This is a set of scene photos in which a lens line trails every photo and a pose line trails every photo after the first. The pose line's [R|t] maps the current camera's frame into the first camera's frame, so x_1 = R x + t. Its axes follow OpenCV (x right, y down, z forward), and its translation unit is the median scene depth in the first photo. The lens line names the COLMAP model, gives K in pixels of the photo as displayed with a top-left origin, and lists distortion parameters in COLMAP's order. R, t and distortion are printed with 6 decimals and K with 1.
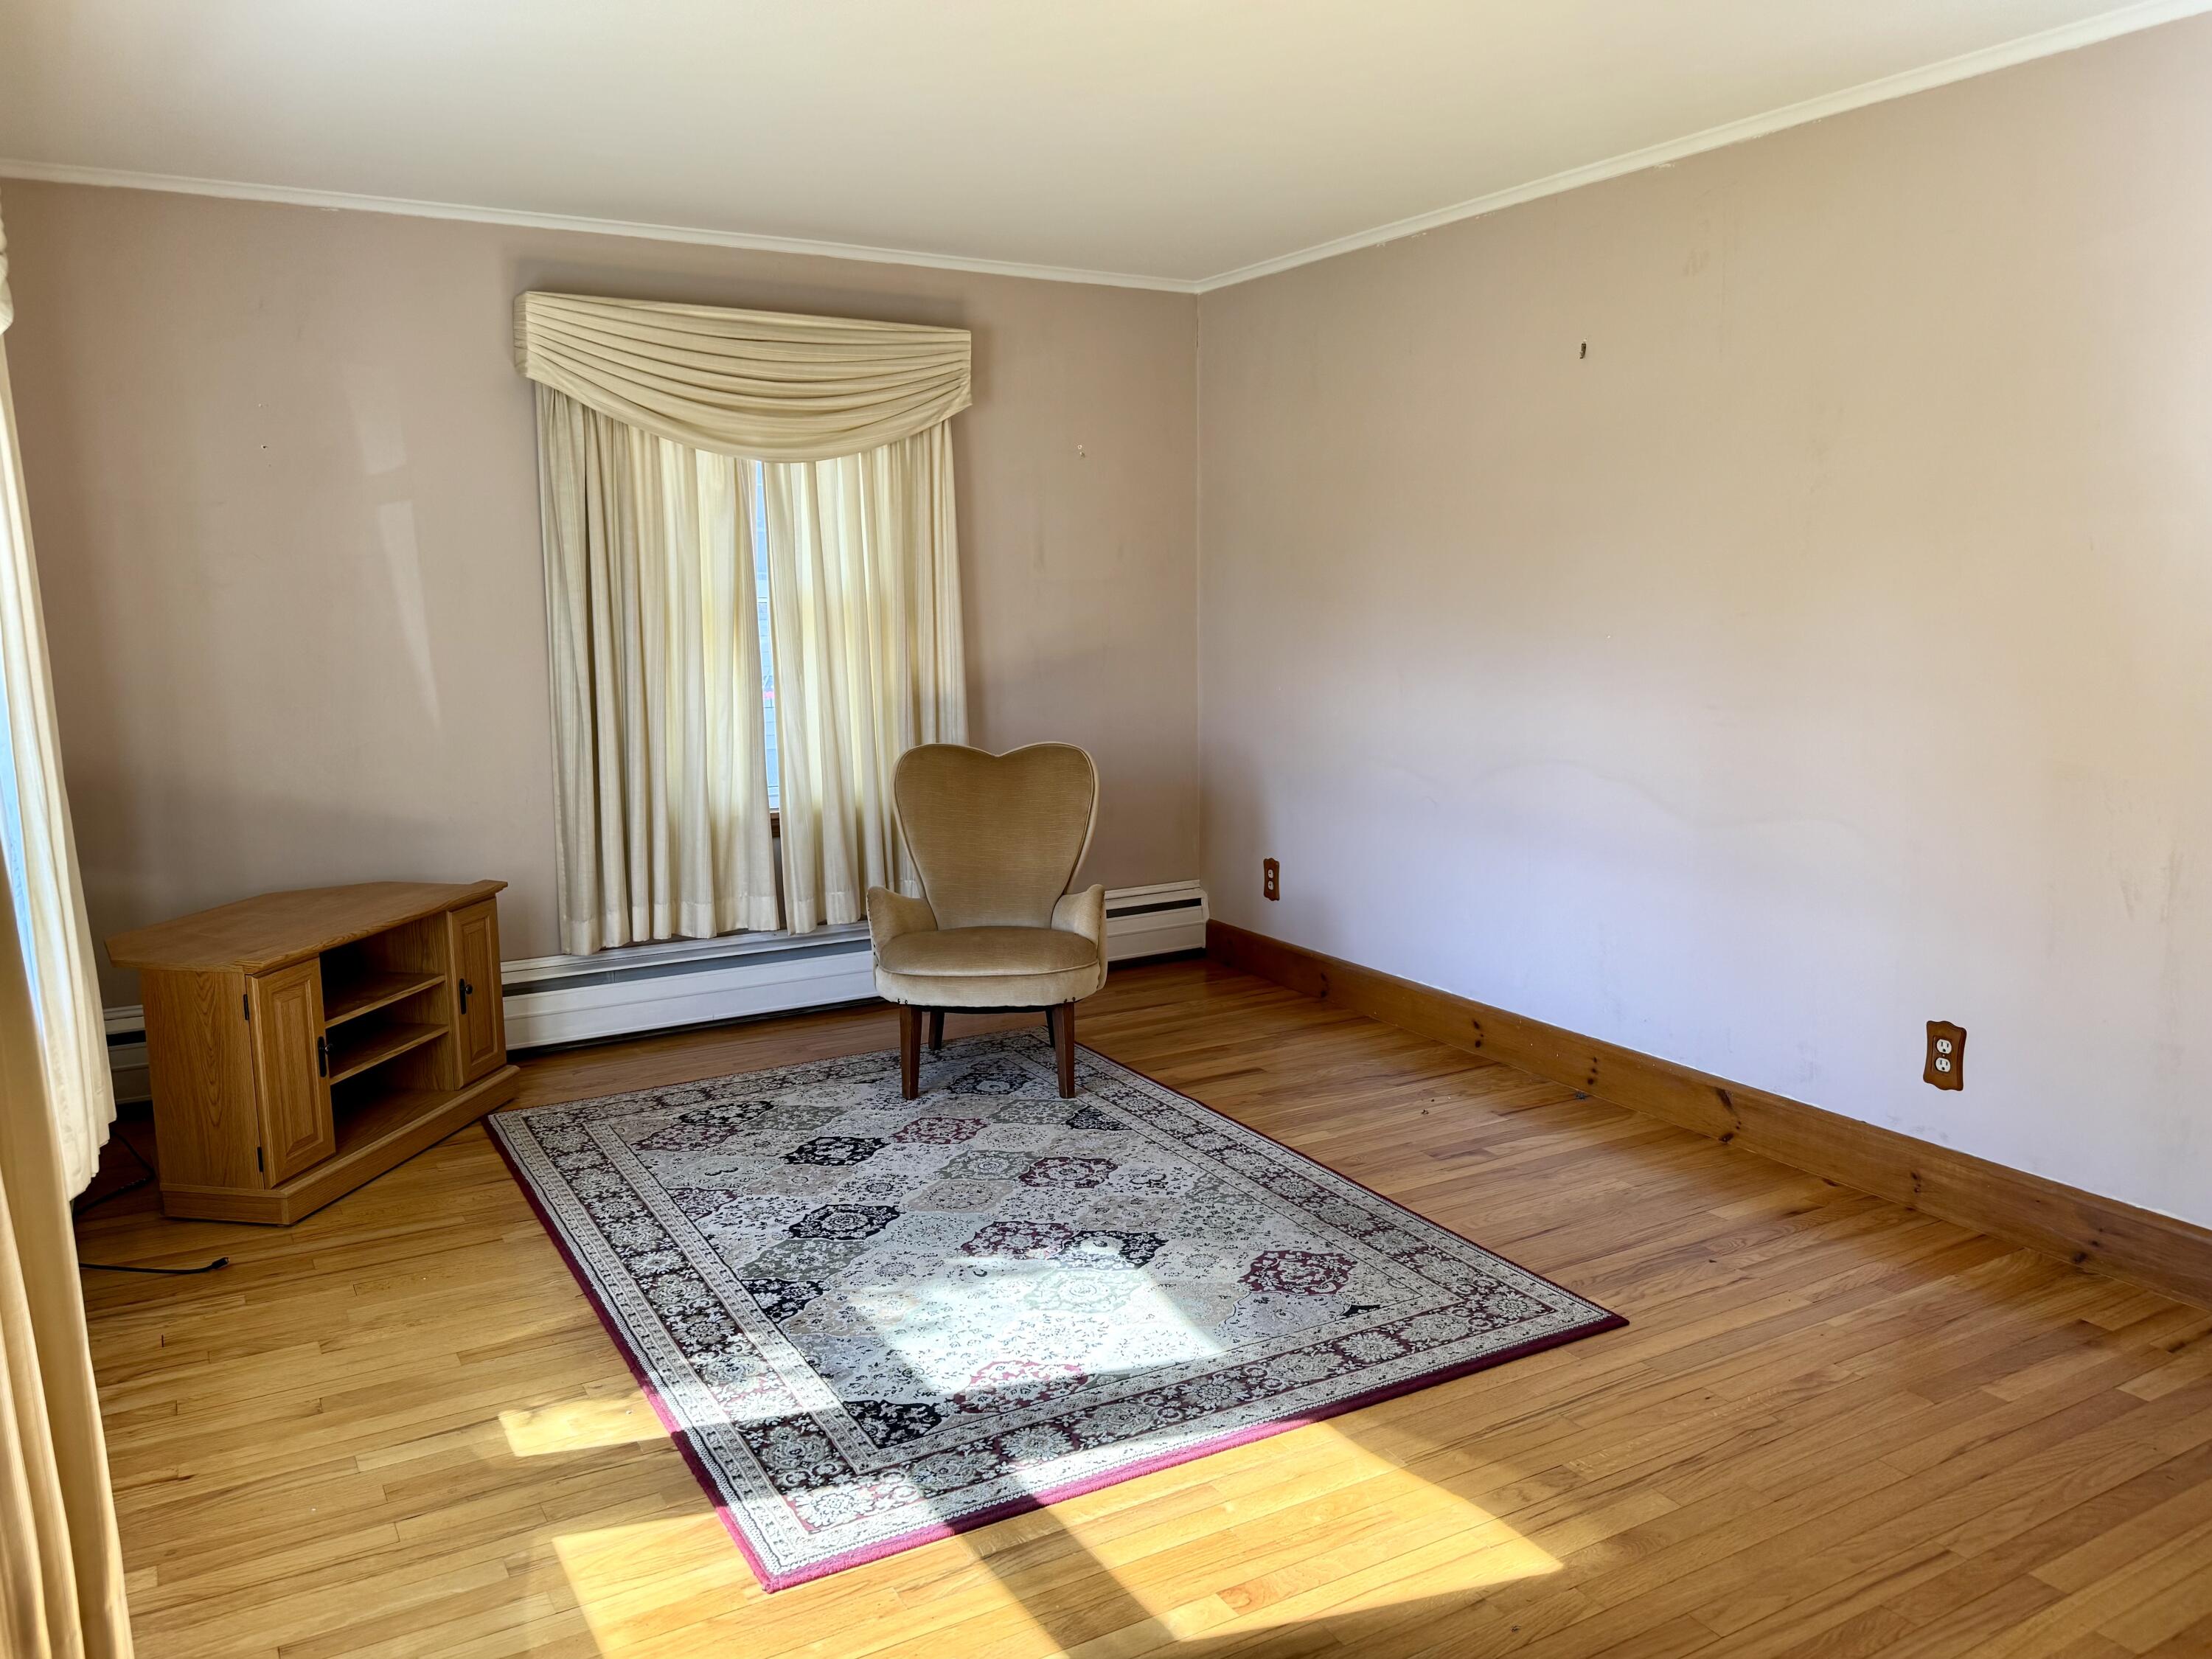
lens RADIAL K [[1614.8, 0, 1116.7], [0, 1614.8, 825.9], [0, 0, 1]] dist [0.162104, -0.232058]
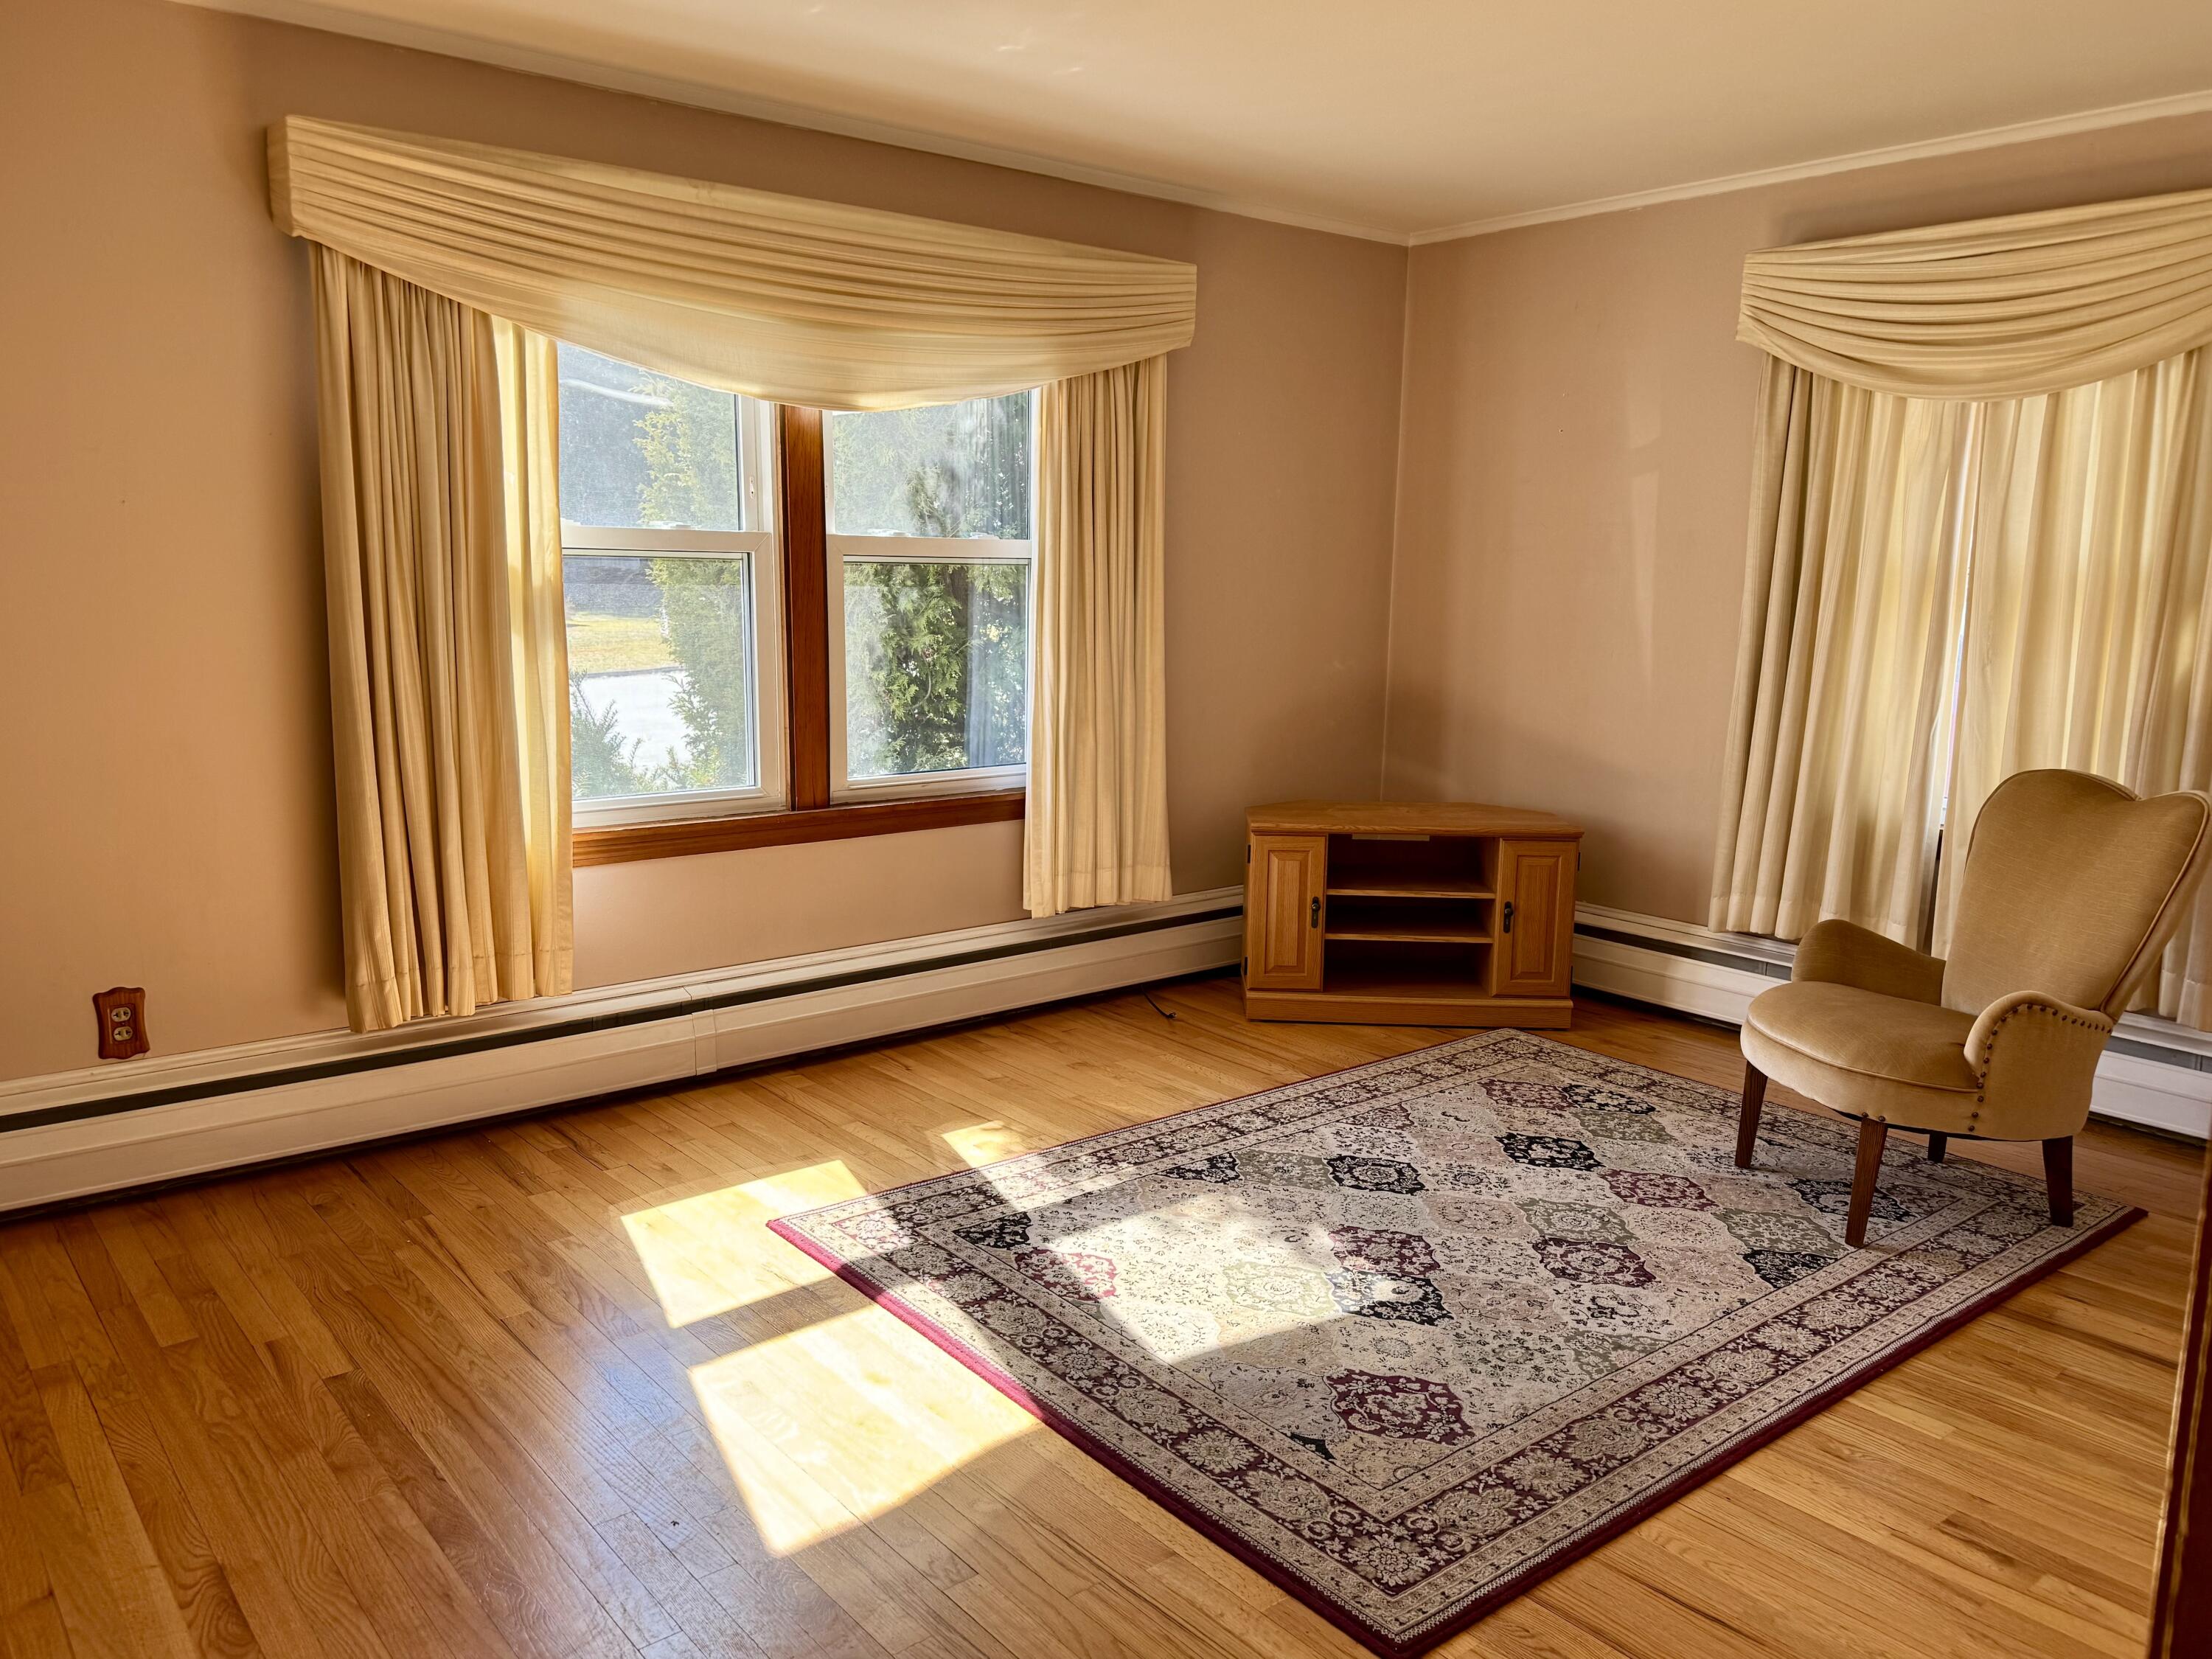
lens RADIAL K [[1614.8, 0, 1116.7], [0, 1614.8, 825.9], [0, 0, 1]] dist [0.162104, -0.232058]
pose [[0.169339, 0.172337, -0.970373, 0.757277], [-0.164805, 0.975681, 0.144519, -0.090229], [0.971681, 0.135450, 0.193623, 0.618897]]
